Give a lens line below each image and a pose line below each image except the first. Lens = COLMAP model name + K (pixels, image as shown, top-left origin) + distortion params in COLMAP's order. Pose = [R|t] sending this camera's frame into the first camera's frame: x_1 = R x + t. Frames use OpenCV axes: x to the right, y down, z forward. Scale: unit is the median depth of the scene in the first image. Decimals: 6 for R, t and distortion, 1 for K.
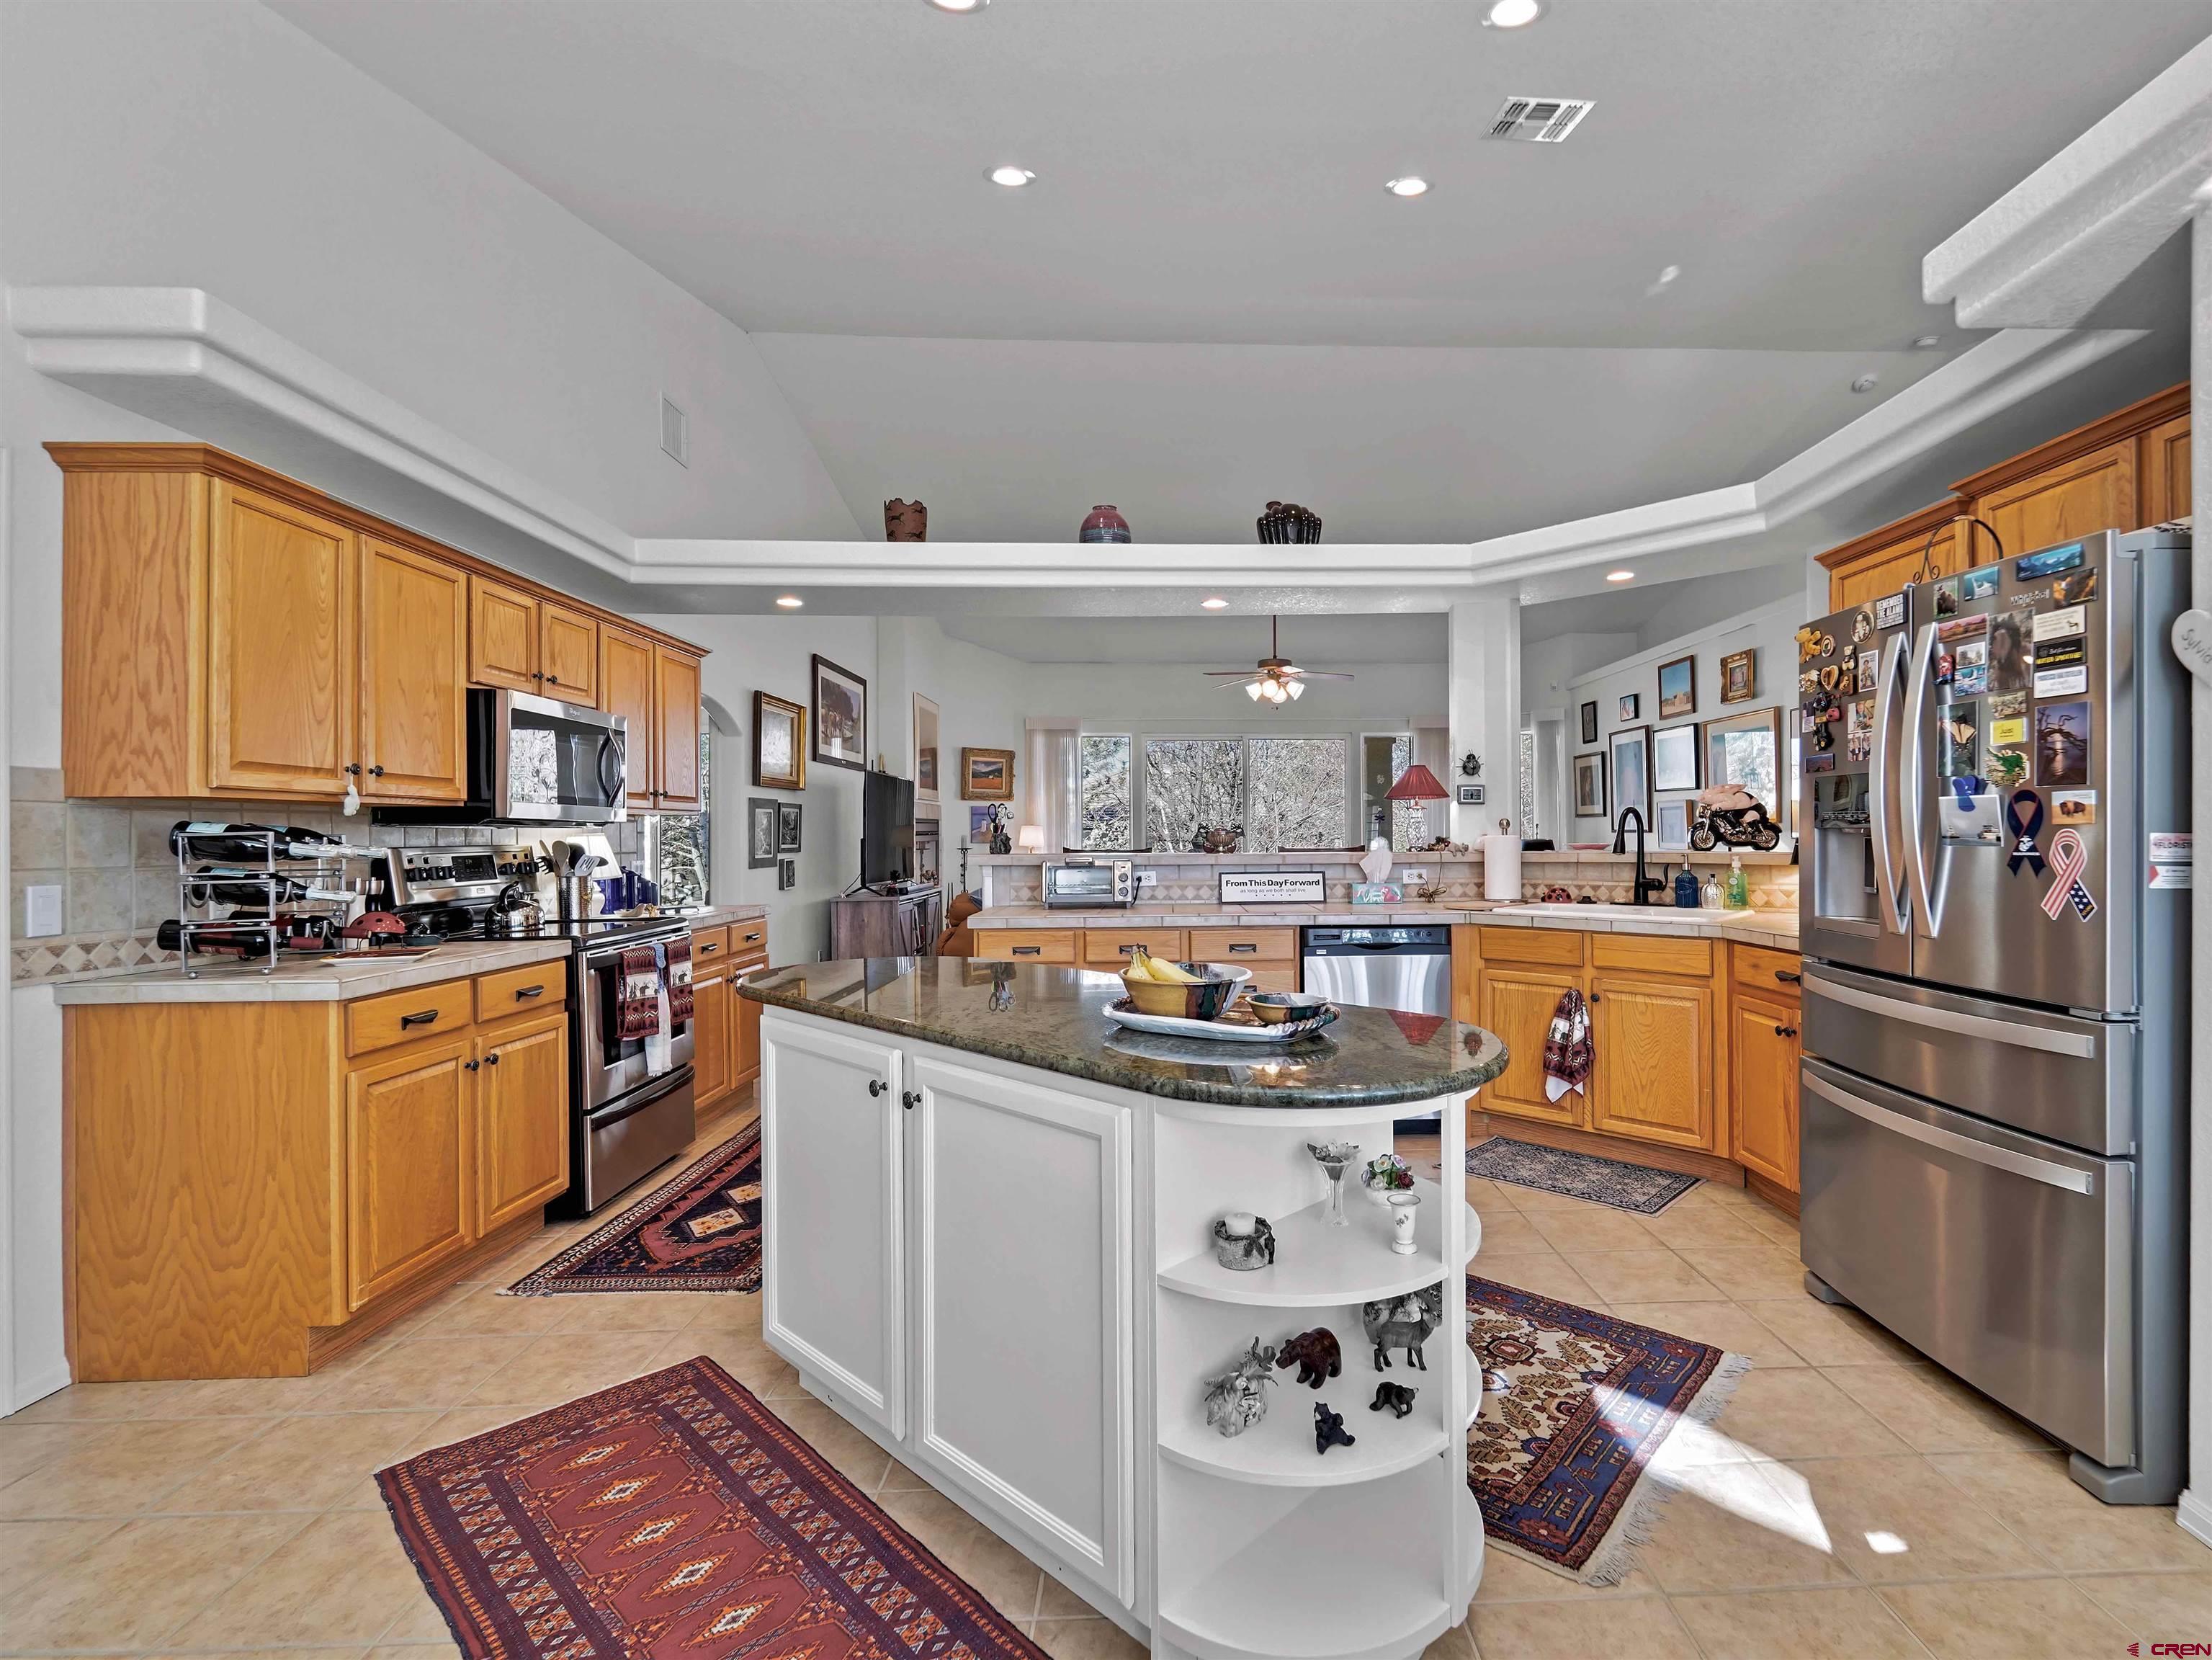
lens RADIAL K [[1038.5, 0, 1218.9], [0, 1038.5, 835.4], [0, 0, 1]] dist [-0.000385, 0.000057]
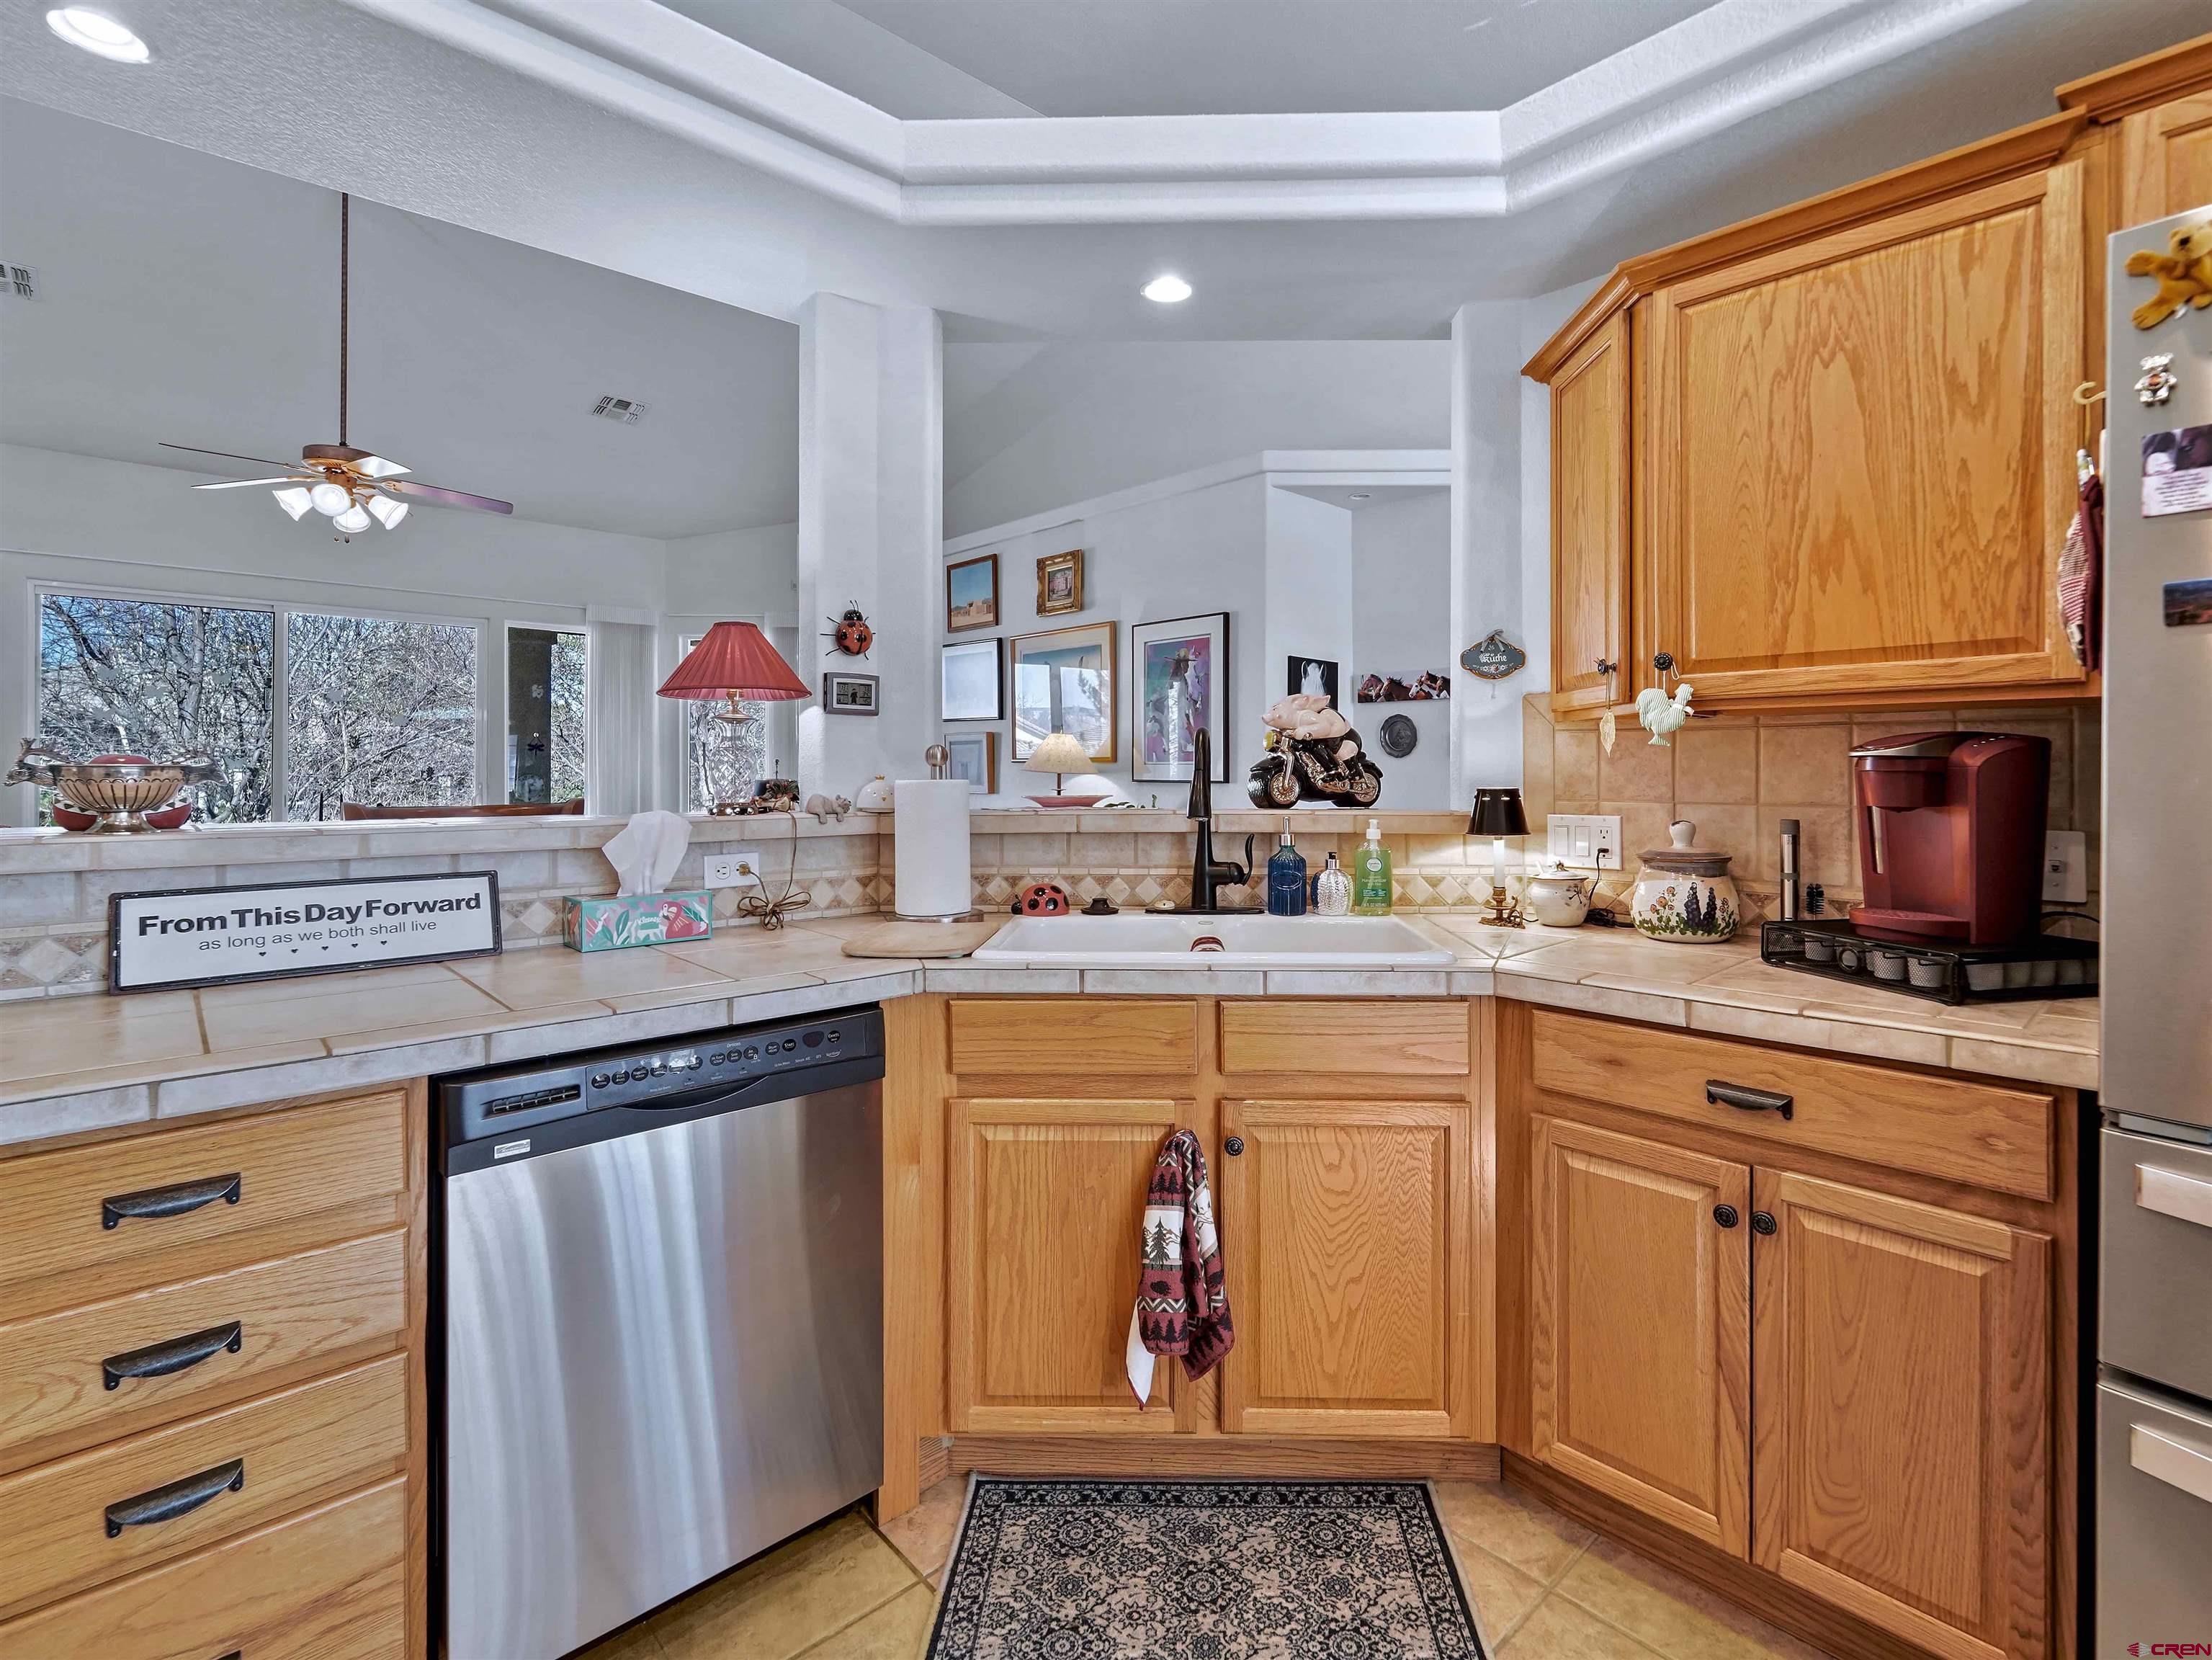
lens RADIAL K [[1041.9, 0, 1152.8], [0, 1041.9, 767.8], [0, 0, 1]] dist [-0.000772, -0.000649]
pose [[0.754700, 0.010090, 0.655992, 0.036048], [-0.006526, 0.999948, -0.007872, -0.002614], [-0.656037, 0.001659, 0.754727, 0.620091]]
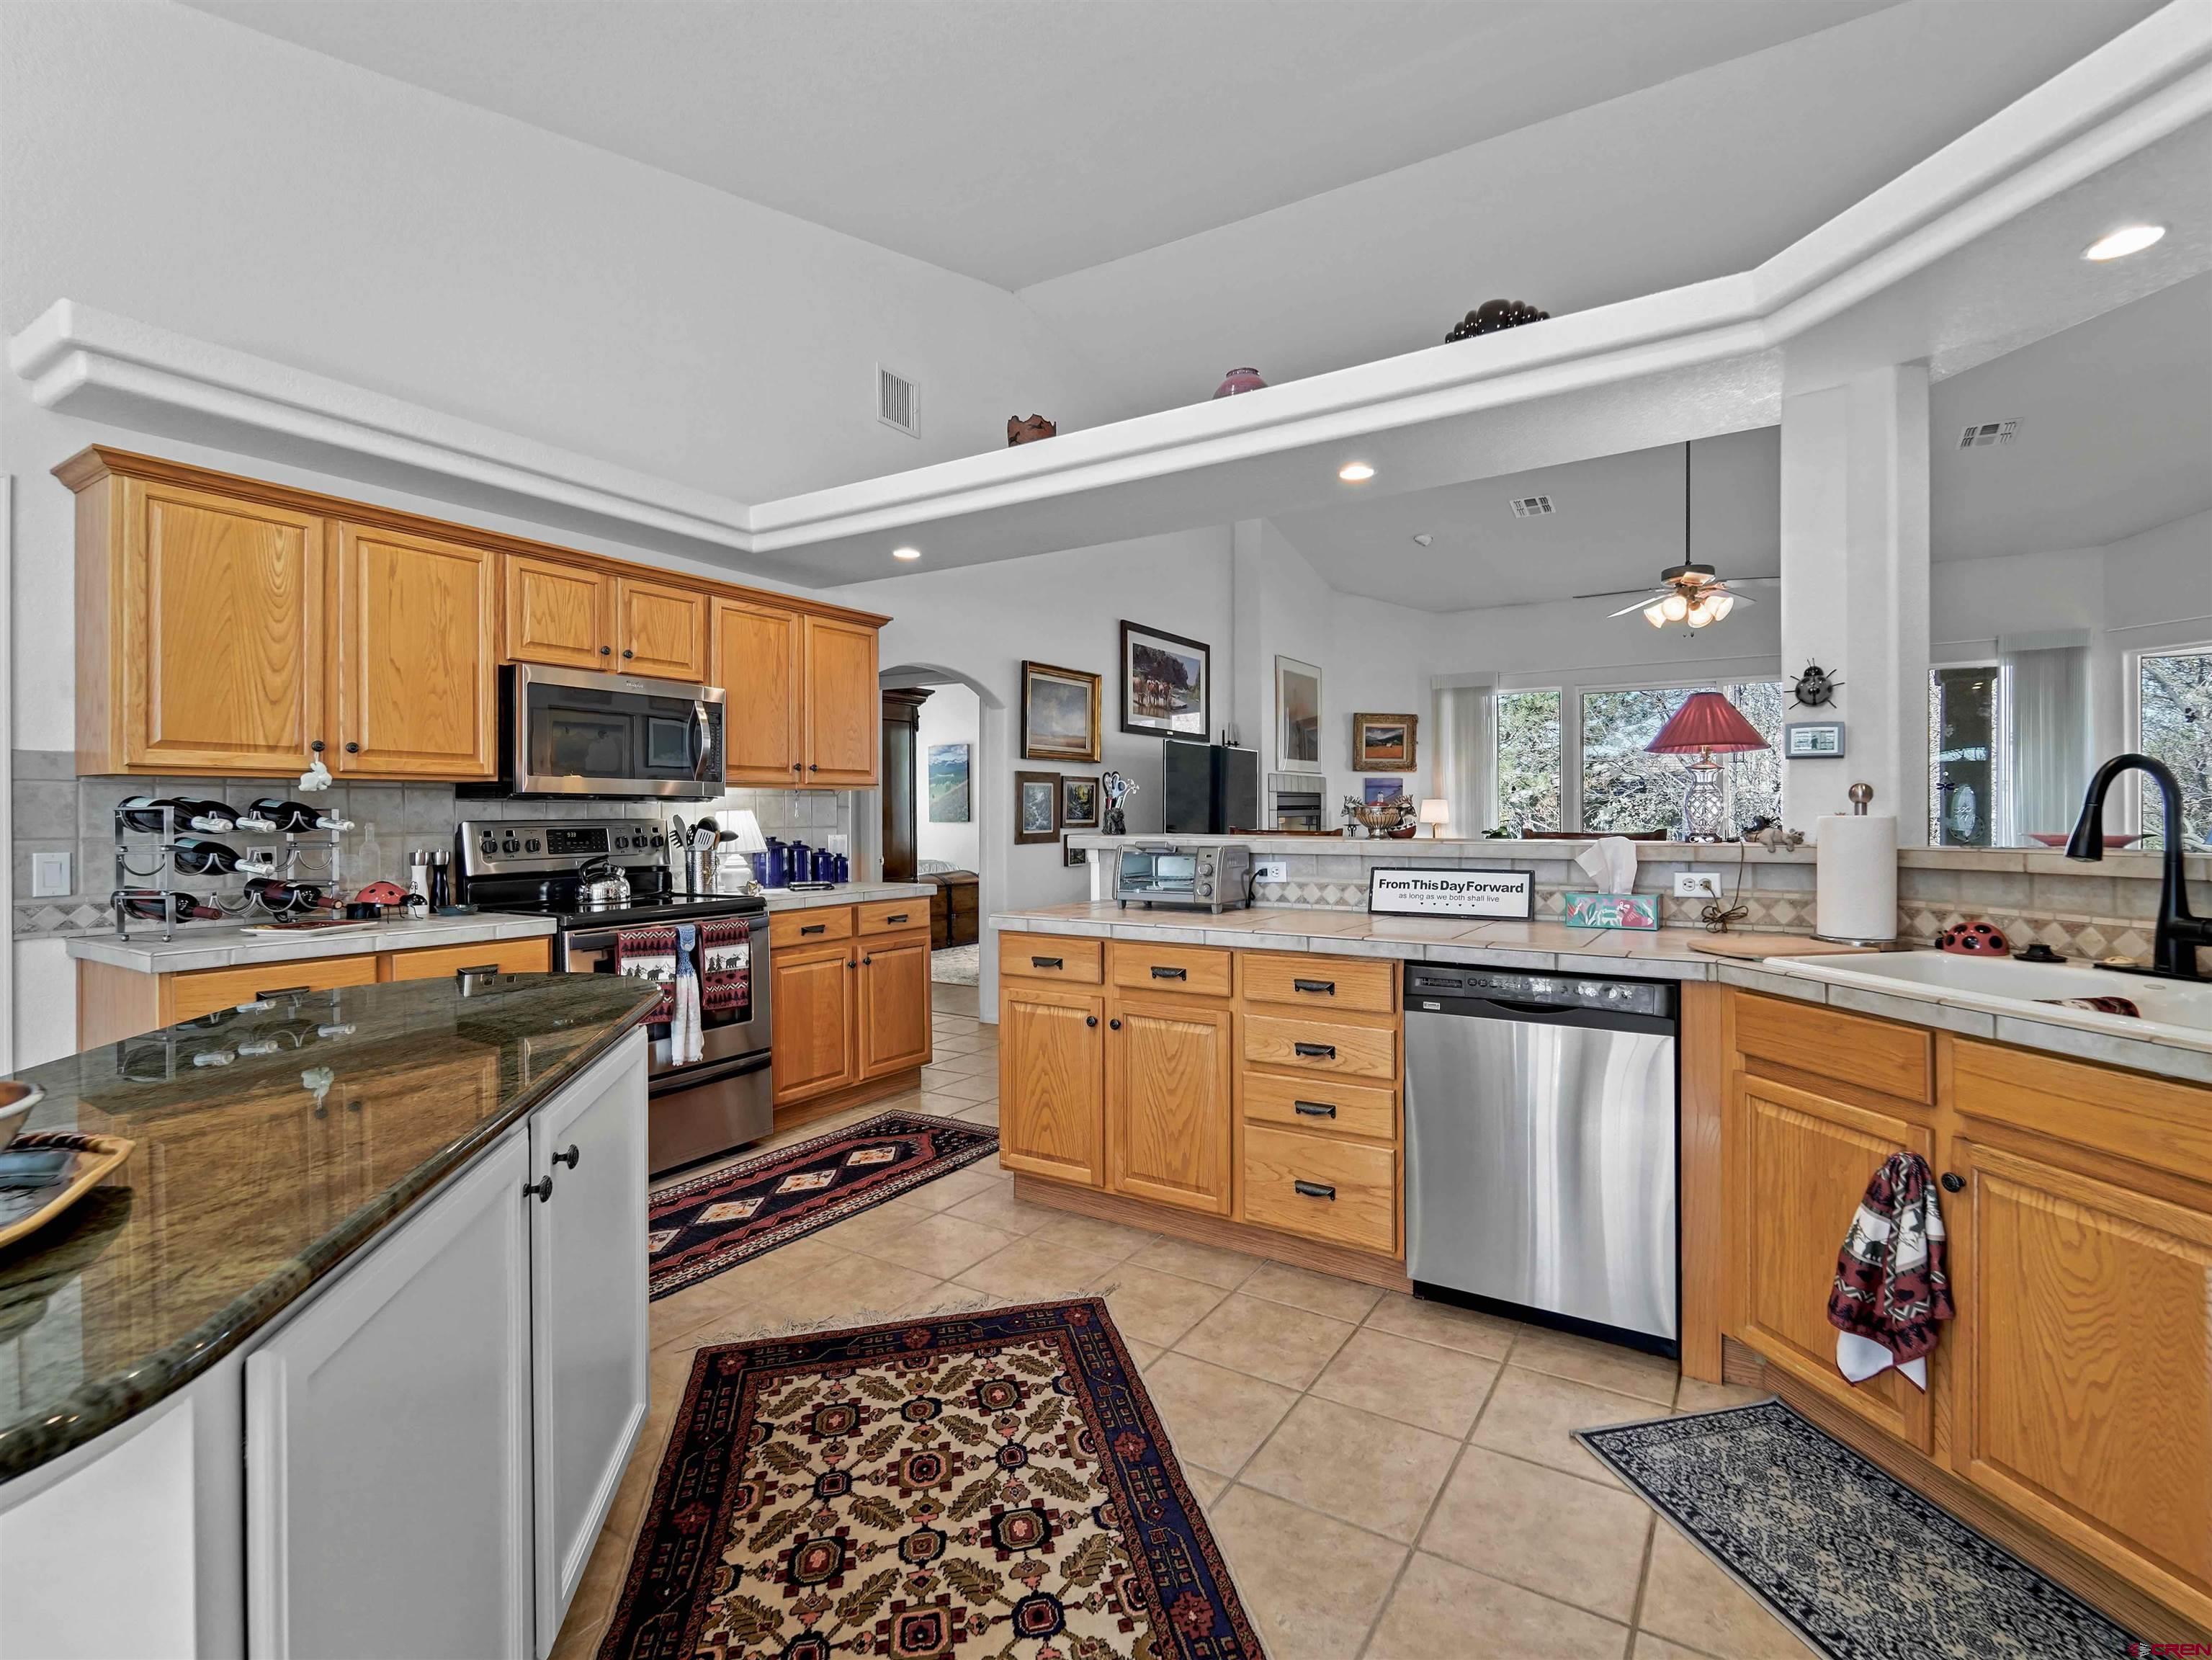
lens RADIAL K [[1033.2, 0, 1155.4], [0, 1033.2, 816.9], [0, 0, 1]] dist [0.000164, -0.000325]
pose [[0.830669, 0.007310, -0.556719, 0.293904], [-0.003167, 0.999960, 0.008404, -0.002814], [0.556758, -0.005218, 0.830658, 0.401133]]
